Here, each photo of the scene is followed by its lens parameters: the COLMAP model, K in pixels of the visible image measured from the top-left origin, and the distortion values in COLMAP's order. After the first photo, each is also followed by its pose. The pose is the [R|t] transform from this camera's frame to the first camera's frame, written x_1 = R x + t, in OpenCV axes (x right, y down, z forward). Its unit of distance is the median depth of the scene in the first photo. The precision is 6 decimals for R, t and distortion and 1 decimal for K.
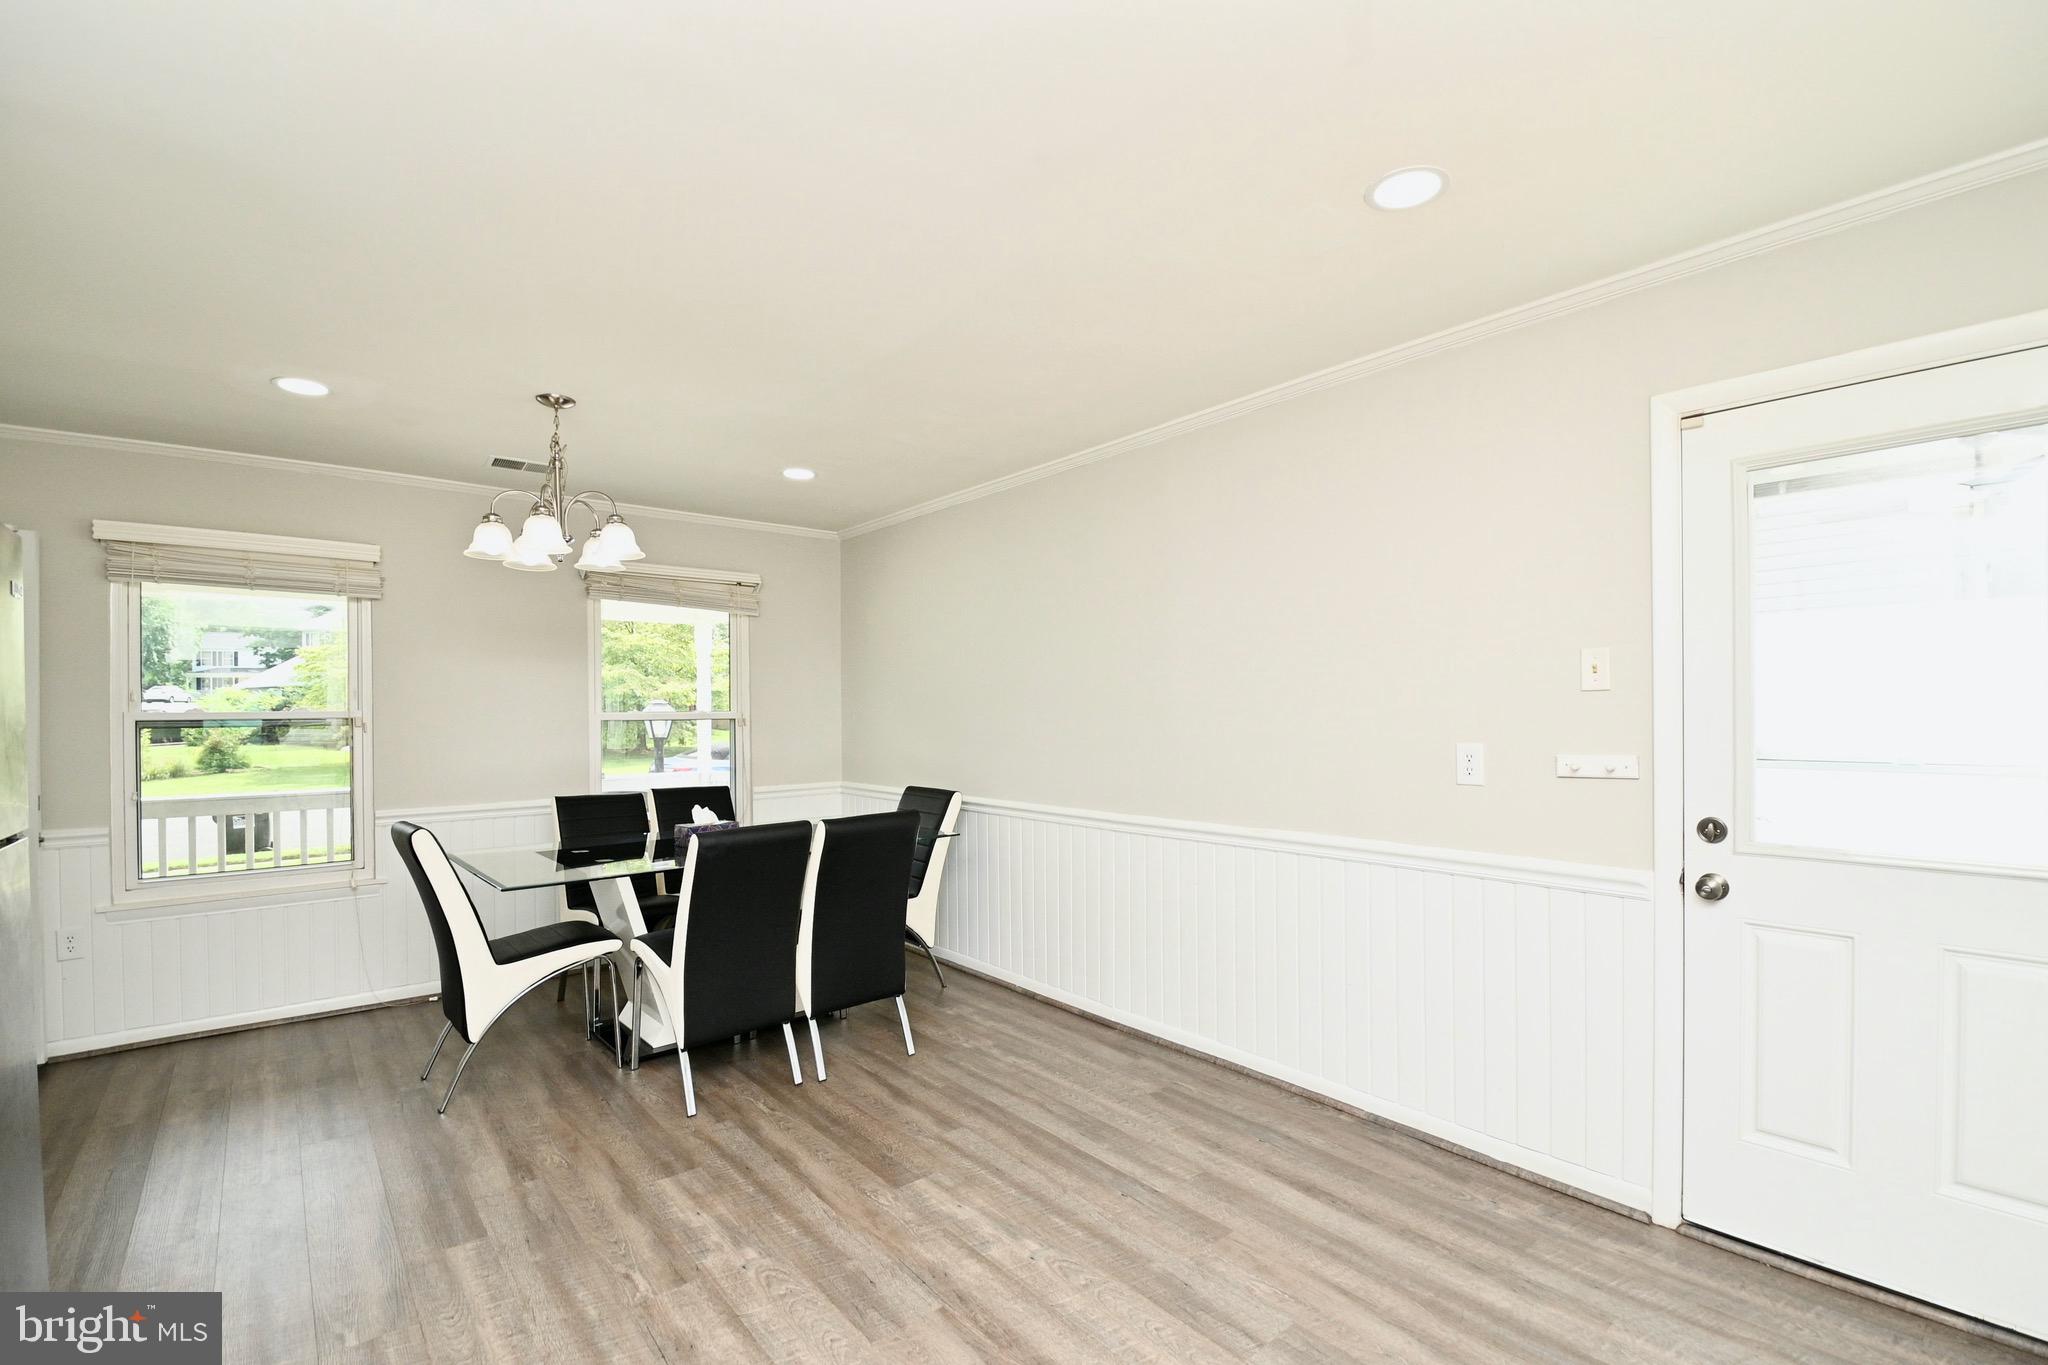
lens RADIAL K [[910.9, 0, 1036.4], [0, 910.9, 720.2], [0, 0, 1]] dist [-0.014153, -0.004770]
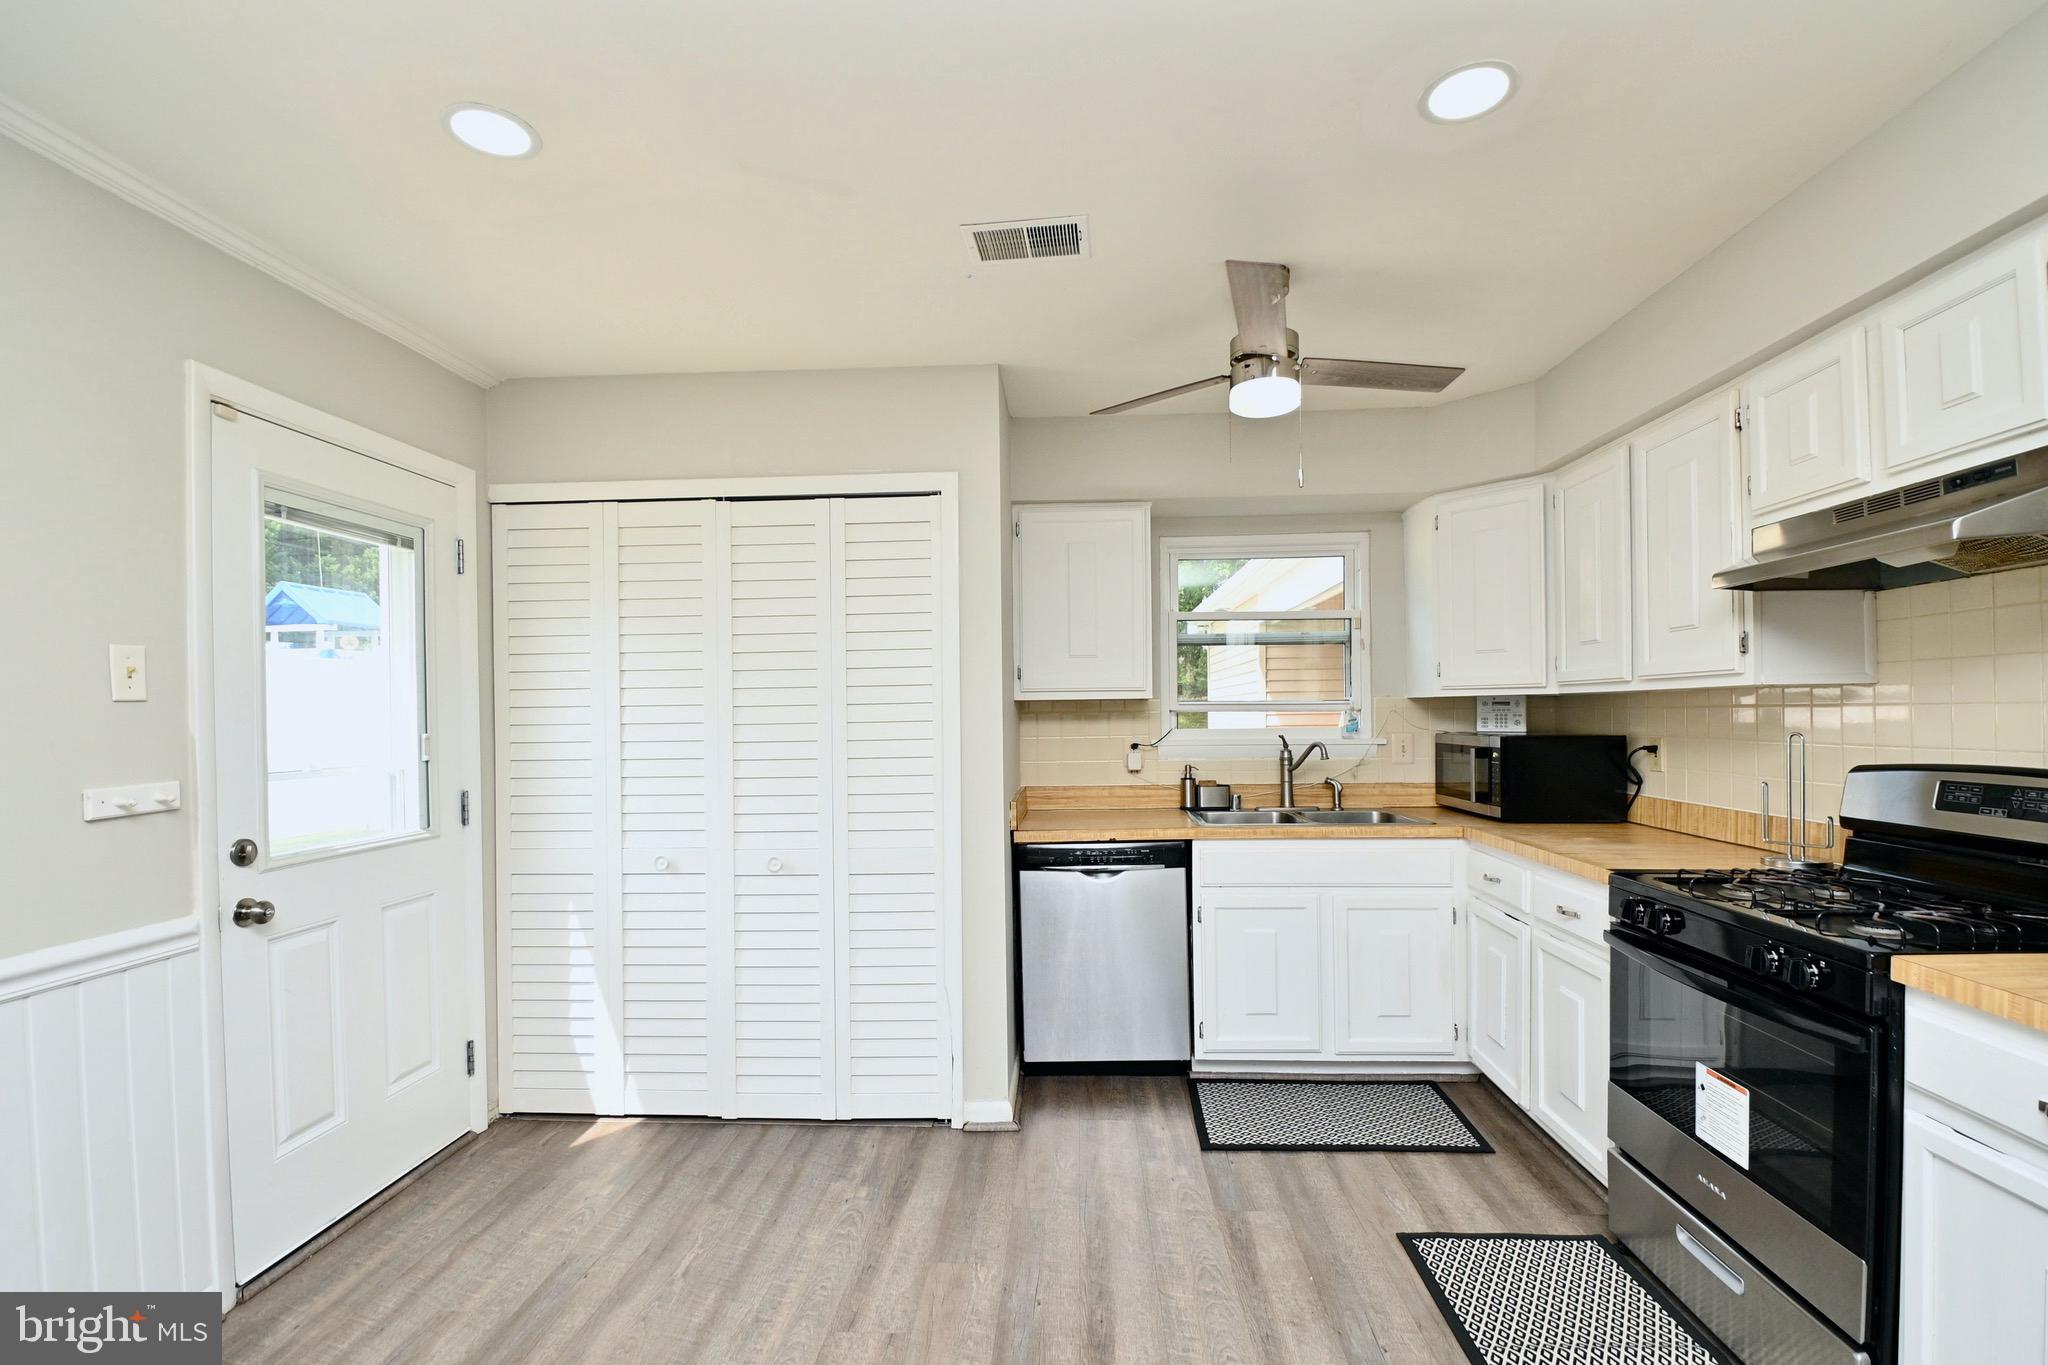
lens RADIAL K [[910.9, 0, 1047.6], [0, 910.9, 710.3], [0, 0, 1]] dist [-0.014153, -0.004770]
pose [[-0.736772, 0.010269, 0.676063, -0.463405], [0.018313, 0.999821, 0.004770, -0.014850], [-0.675893, 0.015895, -0.736828, 1.030064]]
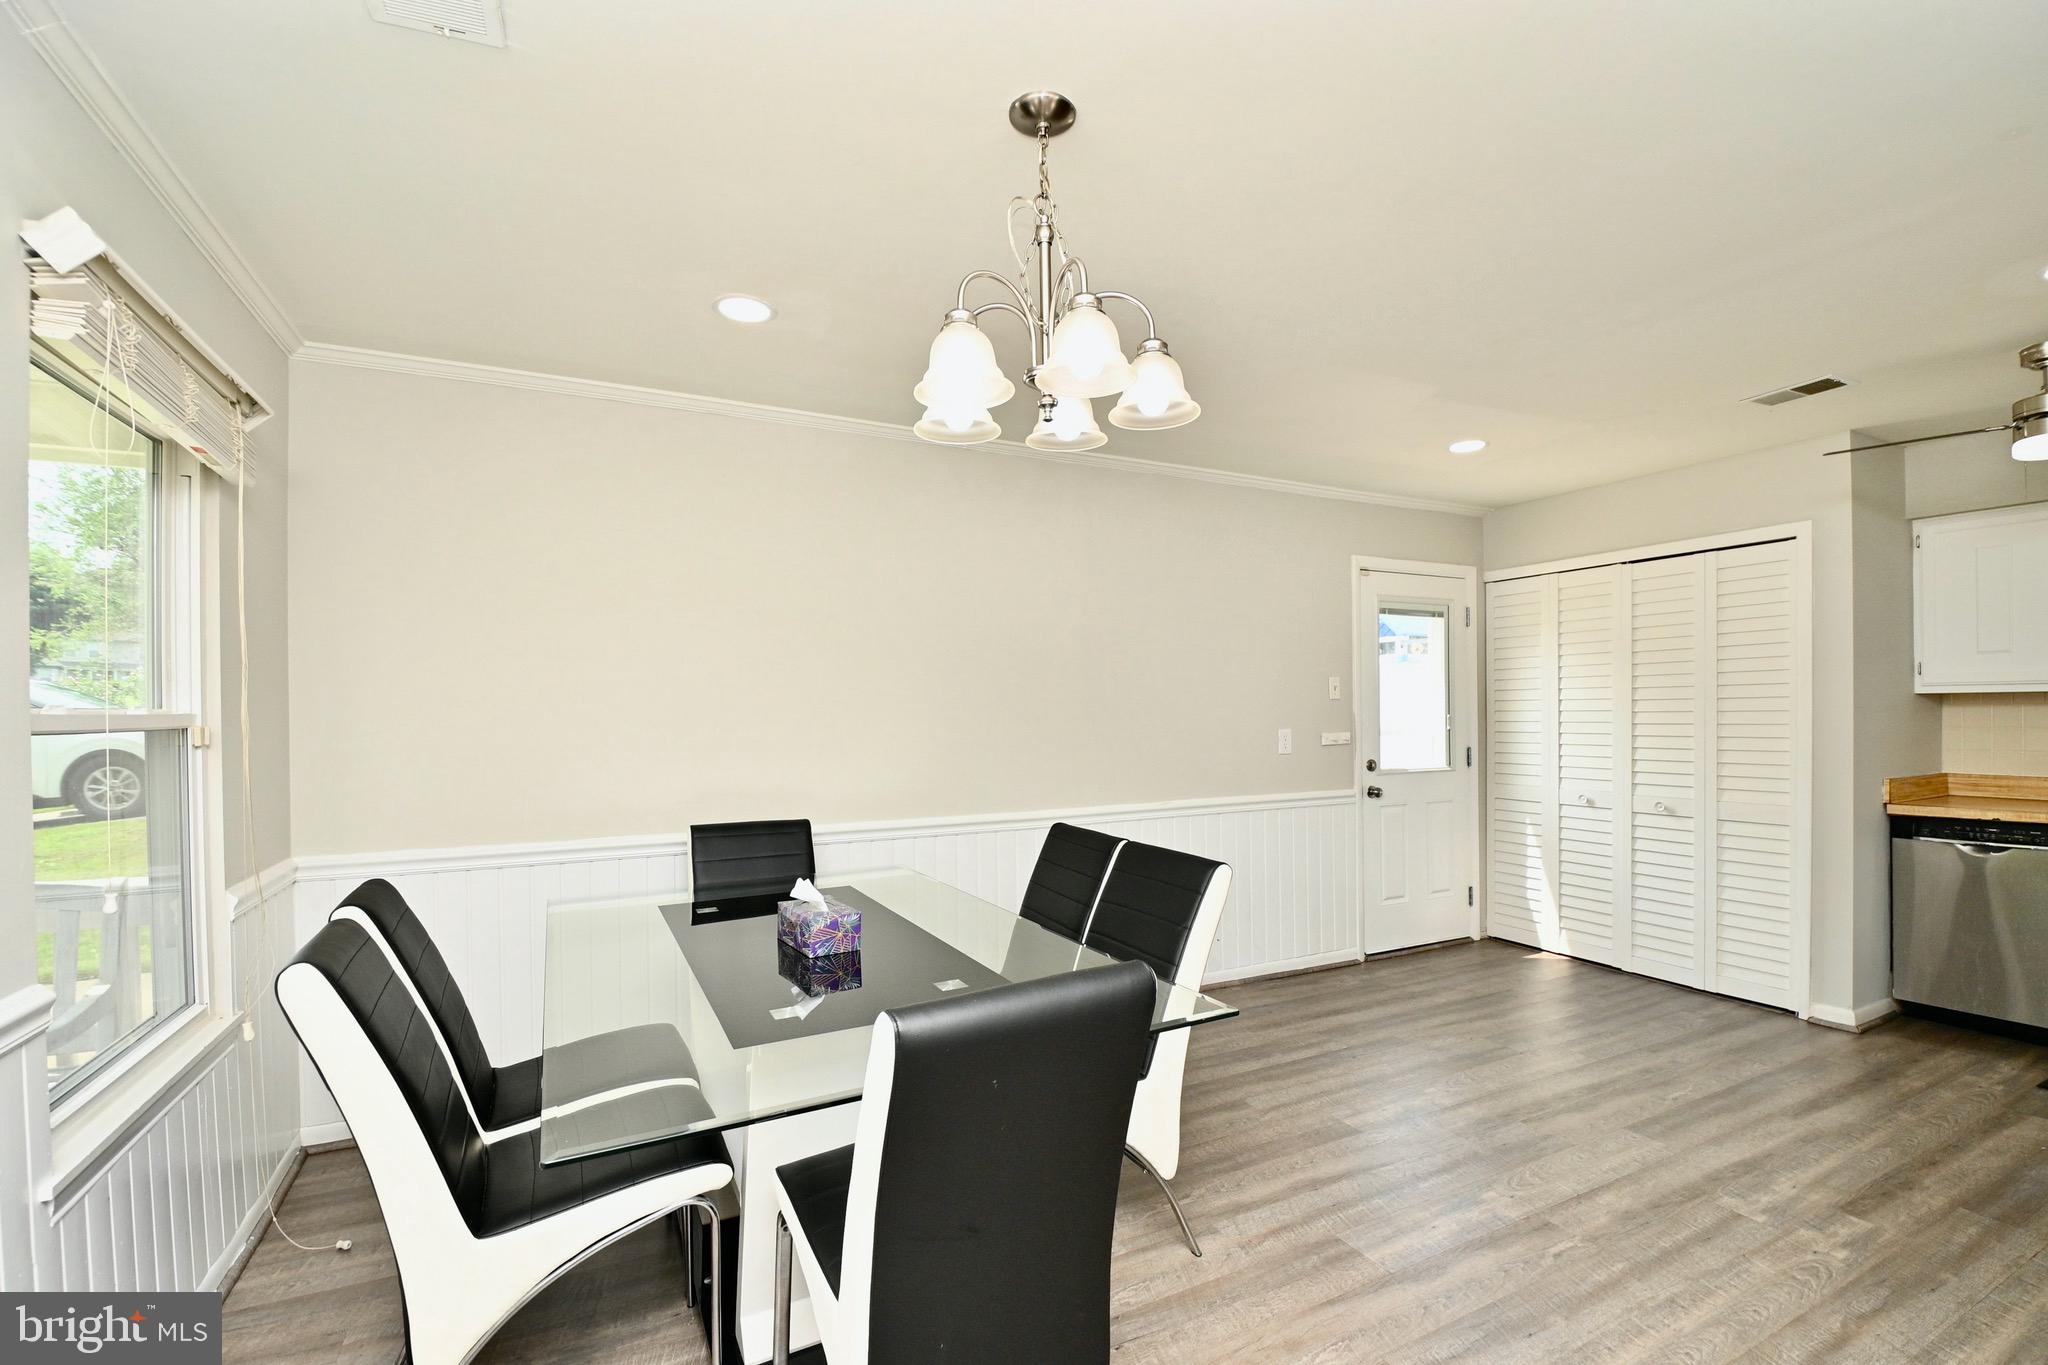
lens RADIAL K [[910.9, 0, 1027.3], [0, 910.9, 712.8], [0, 0, 1]] dist [-0.014153, -0.004770]
pose [[0.234903, -0.004052, 0.972010, -1.410747], [0.014593, 0.999893, 0.000641, -0.015786], [-0.971909, 0.014034, 0.234937, 1.181508]]
